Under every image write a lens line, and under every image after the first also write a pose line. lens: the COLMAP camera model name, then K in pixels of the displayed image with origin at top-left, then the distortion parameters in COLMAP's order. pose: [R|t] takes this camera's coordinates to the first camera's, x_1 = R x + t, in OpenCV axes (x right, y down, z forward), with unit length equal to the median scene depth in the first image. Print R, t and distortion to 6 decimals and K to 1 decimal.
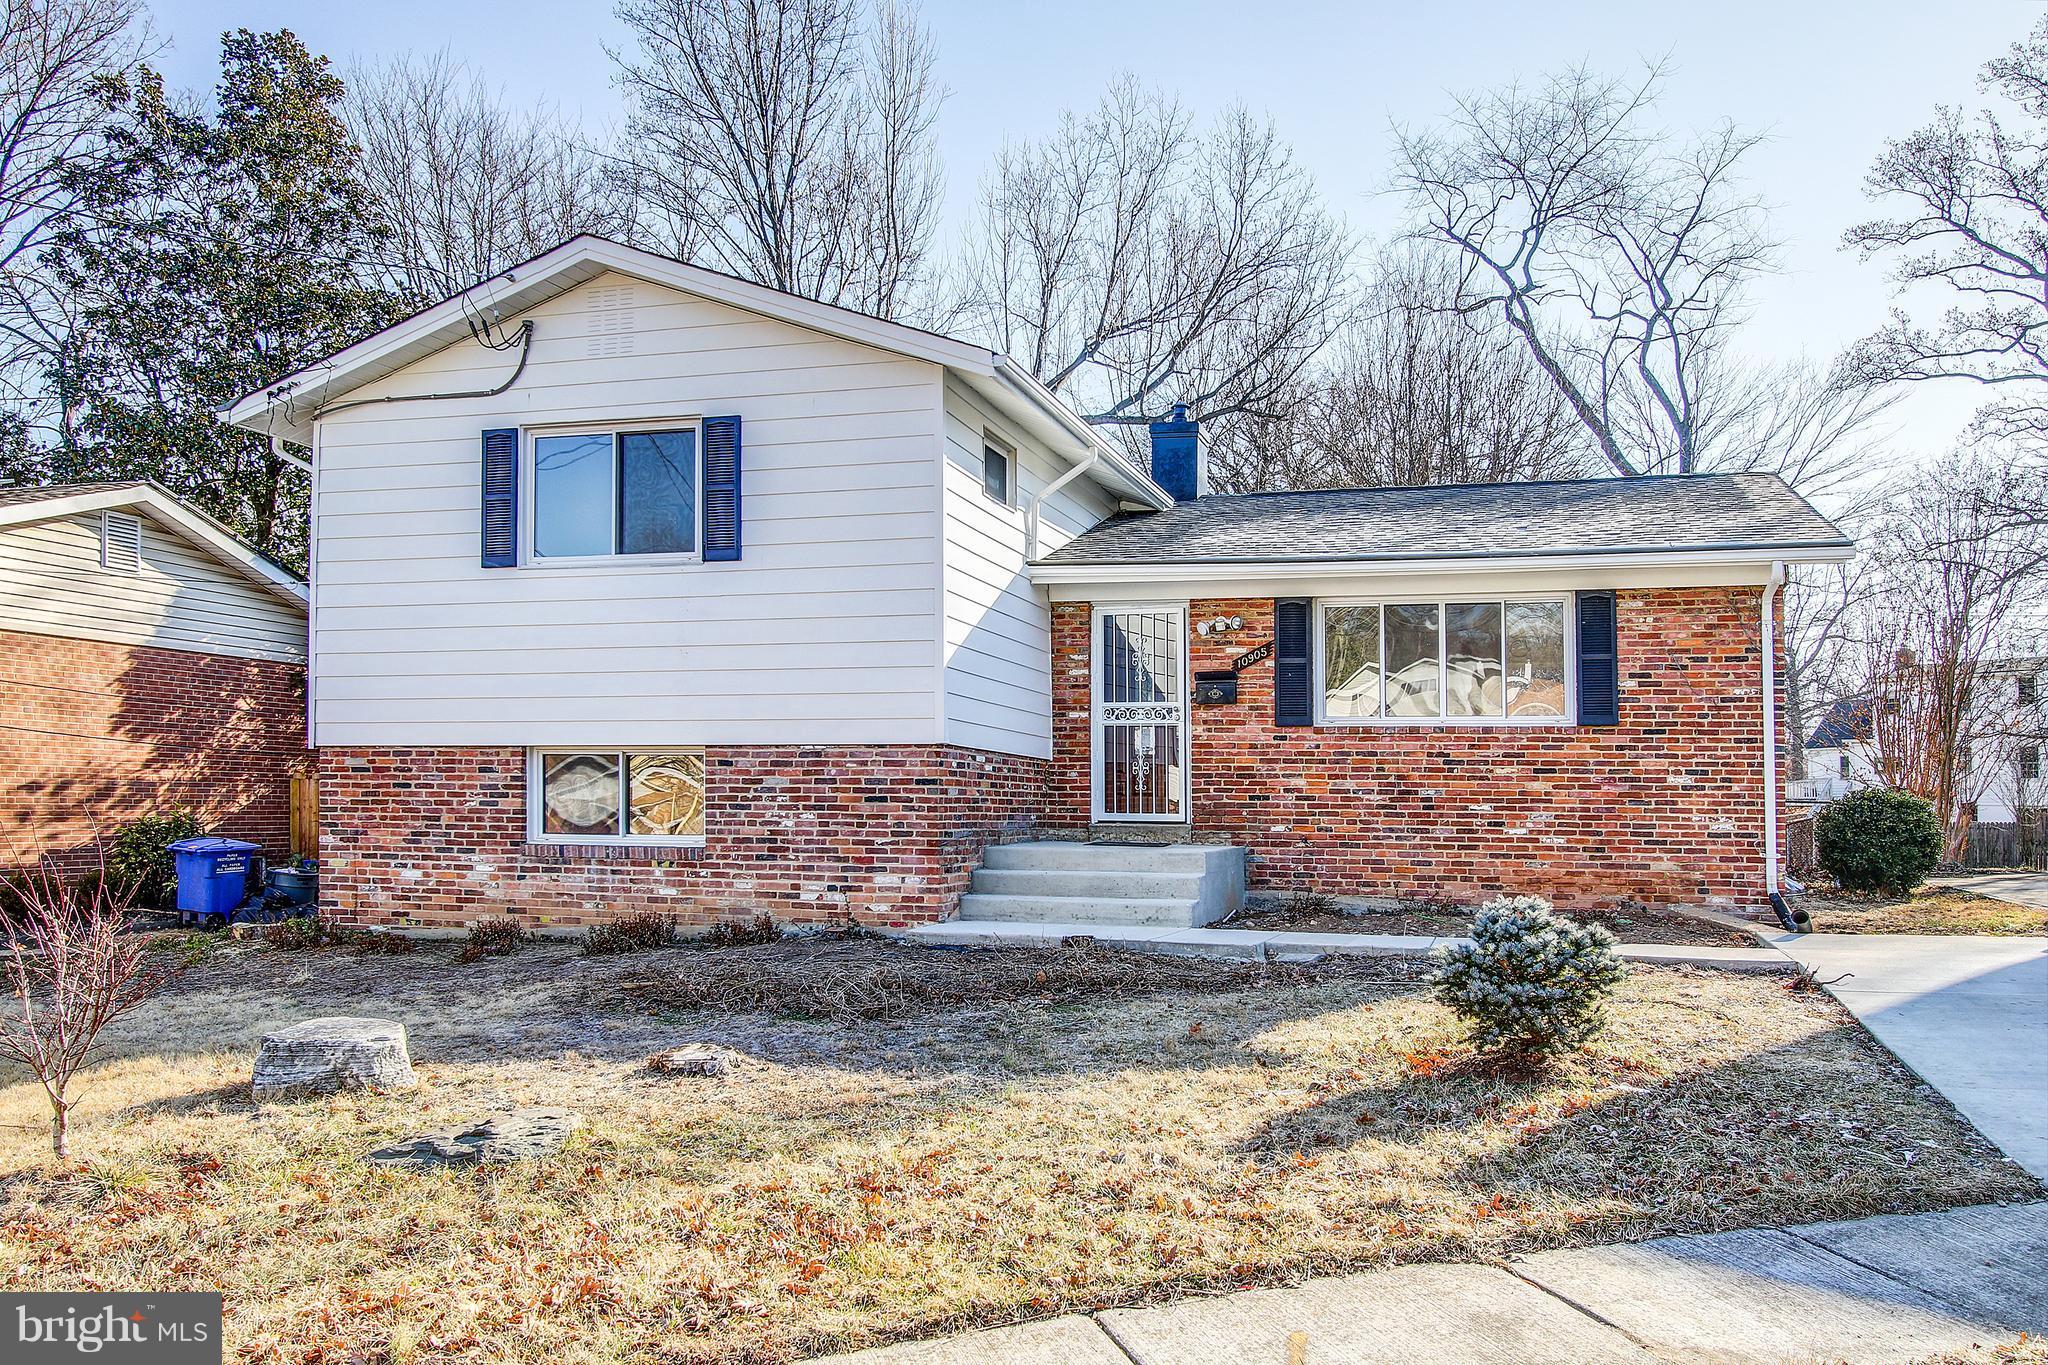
lens RADIAL K [[1601.4, 0, 1025.2], [0, 1601.4, 788.7], [0, 0, 1]] dist [0.002553, 0.001471]
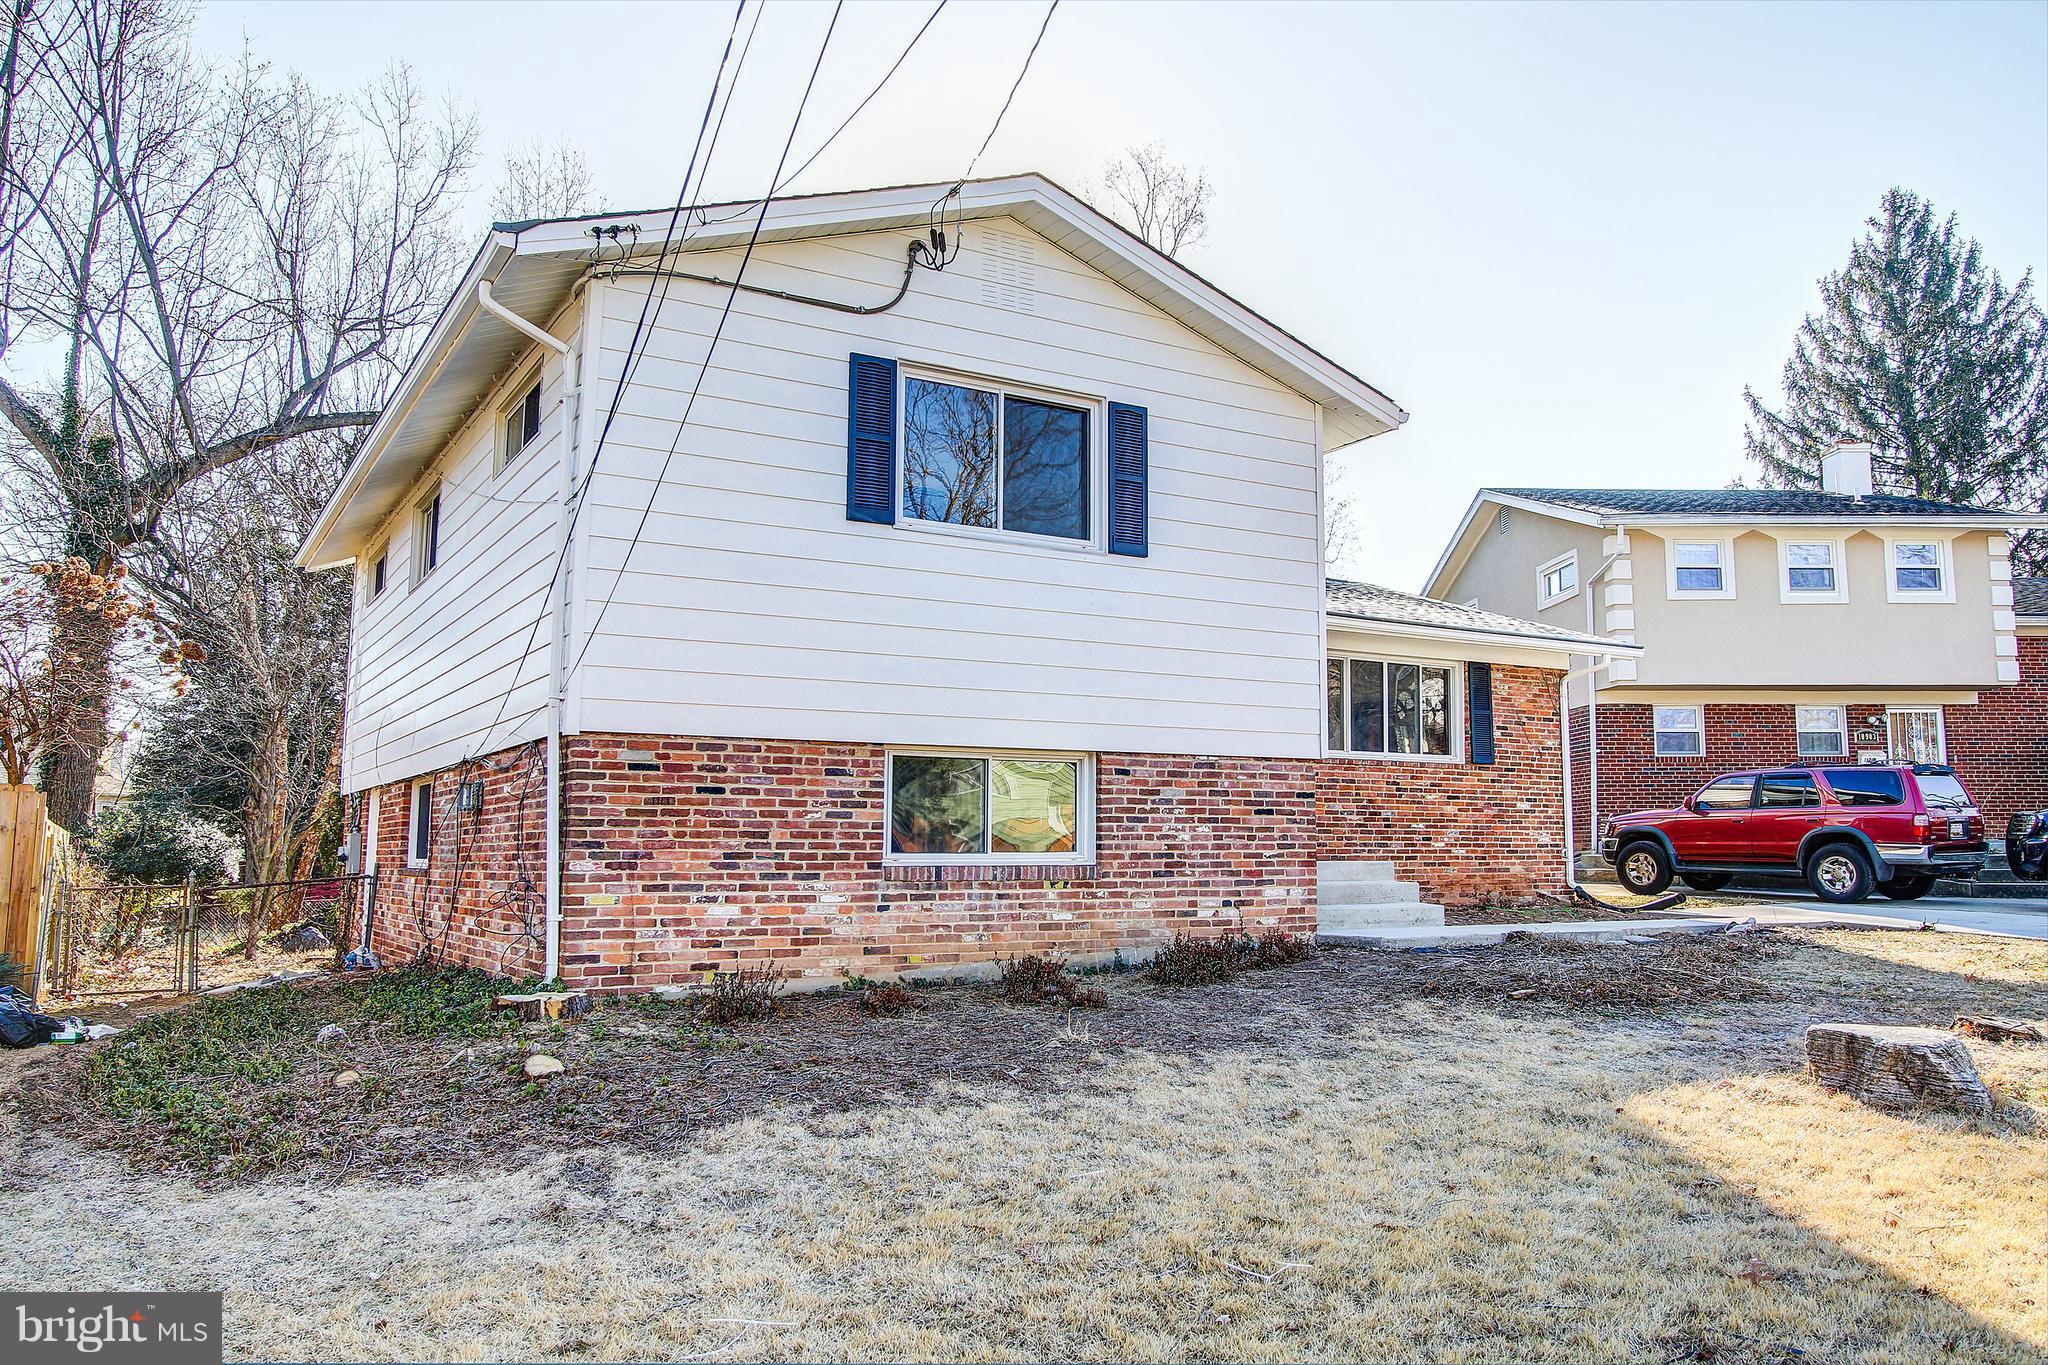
lens RADIAL K [[1518.7, 0, 1024.0], [0, 1518.7, 682.5], [0, 0, 1]] dist [-0.018714, 0.000097]
pose [[0.675233, 0.073405, 0.733942, -0.846592], [0.002038, 0.994846, -0.101375, 0.020678], [-0.737601, 0.069948, 0.671604, 0.439954]]
